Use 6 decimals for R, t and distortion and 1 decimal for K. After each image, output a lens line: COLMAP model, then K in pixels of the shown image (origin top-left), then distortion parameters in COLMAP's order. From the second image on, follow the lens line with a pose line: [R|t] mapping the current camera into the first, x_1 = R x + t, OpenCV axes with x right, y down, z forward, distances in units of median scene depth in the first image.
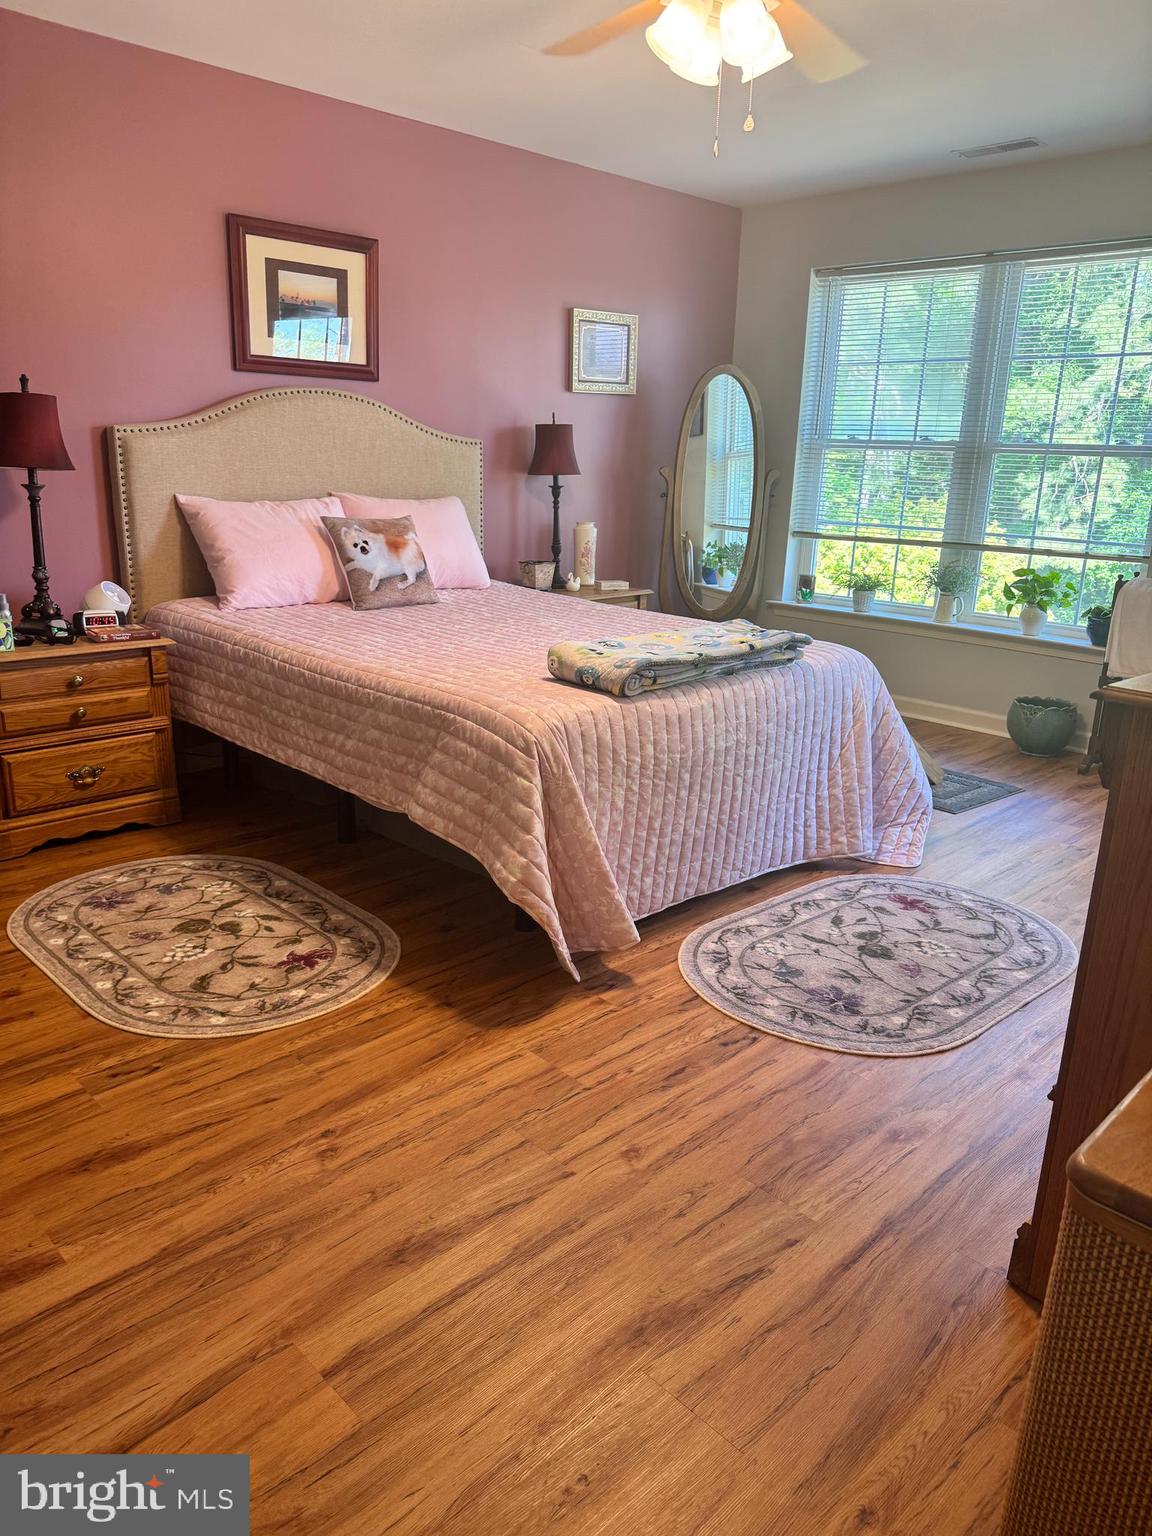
lens RADIAL K [[1074.1, 0, 604.8], [0, 1074.1, 781.9], [0, 0, 1]] dist [0.000888, -0.014121]
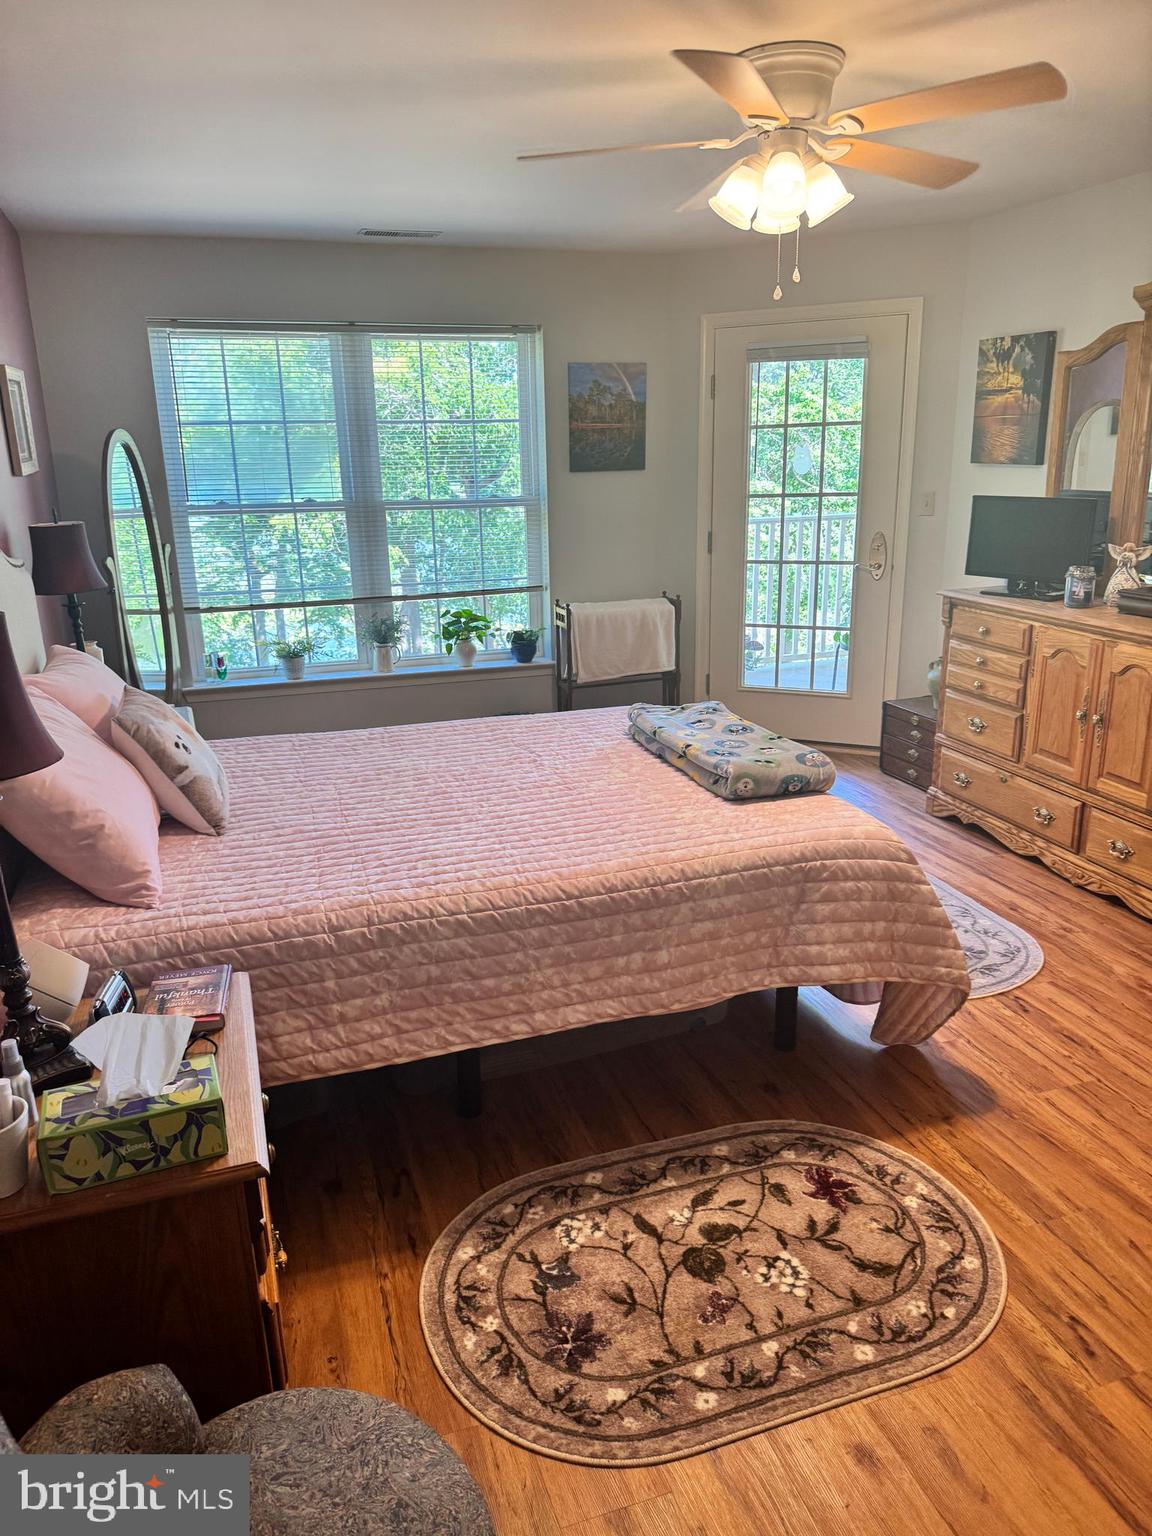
lens RADIAL K [[1074.1, 0, 595.8], [0, 1074.1, 757.4], [0, 0, 1]] dist [0.000888, -0.014121]
pose [[0.449608, -0.282749, 0.847293, -0.942923], [0.297574, 0.941804, 0.156384, -0.332831], [-0.842201, 0.181821, 0.507581, 0.616751]]
